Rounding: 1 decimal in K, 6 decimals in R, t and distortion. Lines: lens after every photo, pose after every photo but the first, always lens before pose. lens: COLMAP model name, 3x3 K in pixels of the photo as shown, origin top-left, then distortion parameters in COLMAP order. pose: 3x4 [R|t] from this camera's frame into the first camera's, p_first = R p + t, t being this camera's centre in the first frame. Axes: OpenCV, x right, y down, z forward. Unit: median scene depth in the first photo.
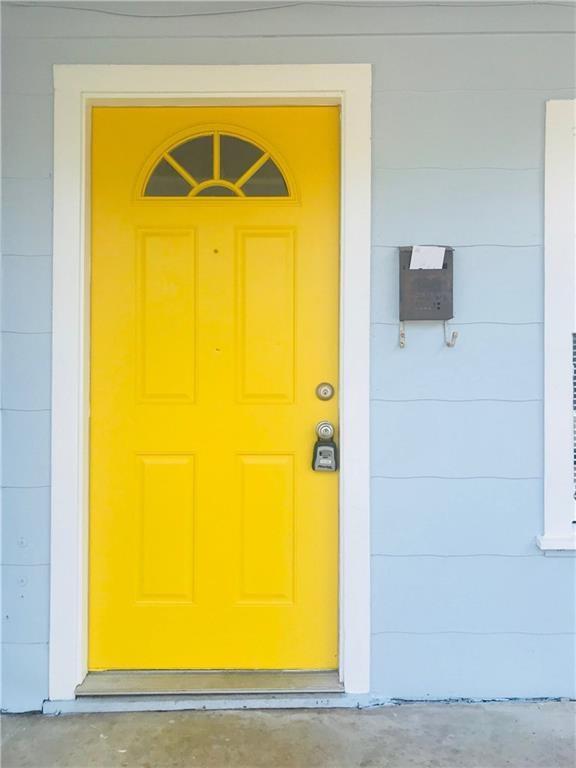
lens RADIAL K [[629.2, 0, 288.8], [0, 629.2, 385.9], [0, 0, 1]] dist [0.044589, -0.025644]
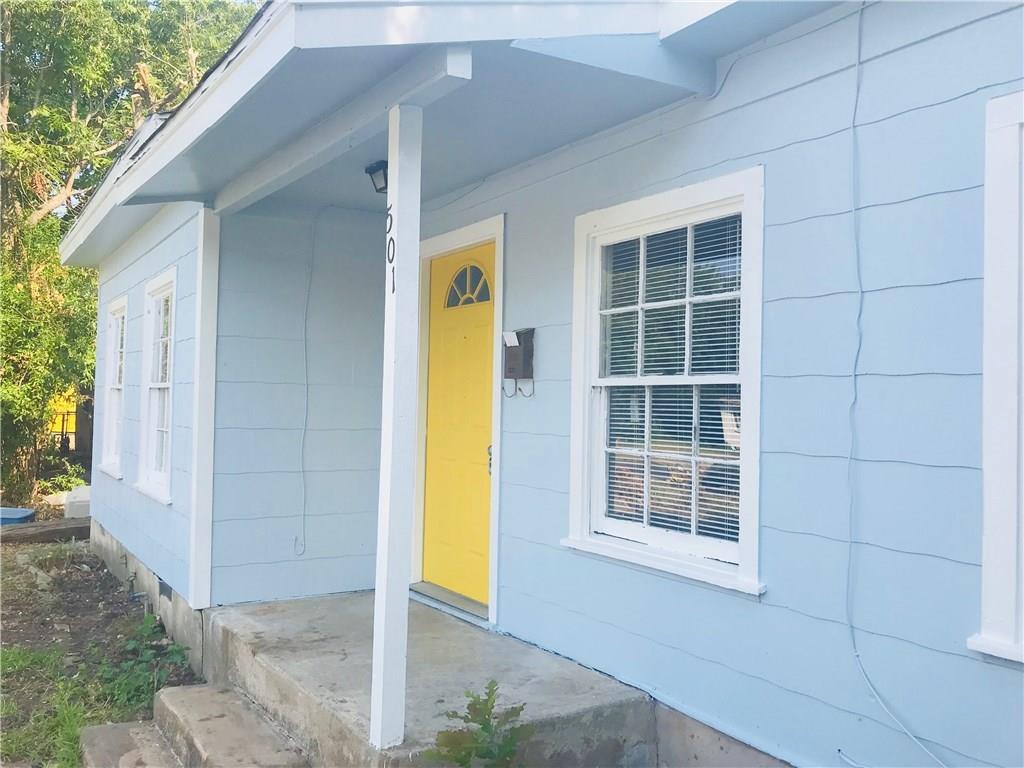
lens RADIAL K [[839.0, 0, 513.1], [0, 839.0, 383.7], [0, 0, 1]] dist [0.044589, -0.025644]
pose [[0.548460, -0.012731, -0.836080, 1.823711], [-0.013836, 0.999609, -0.024297, -0.044708], [0.836062, 0.024894, 0.548070, -0.088225]]
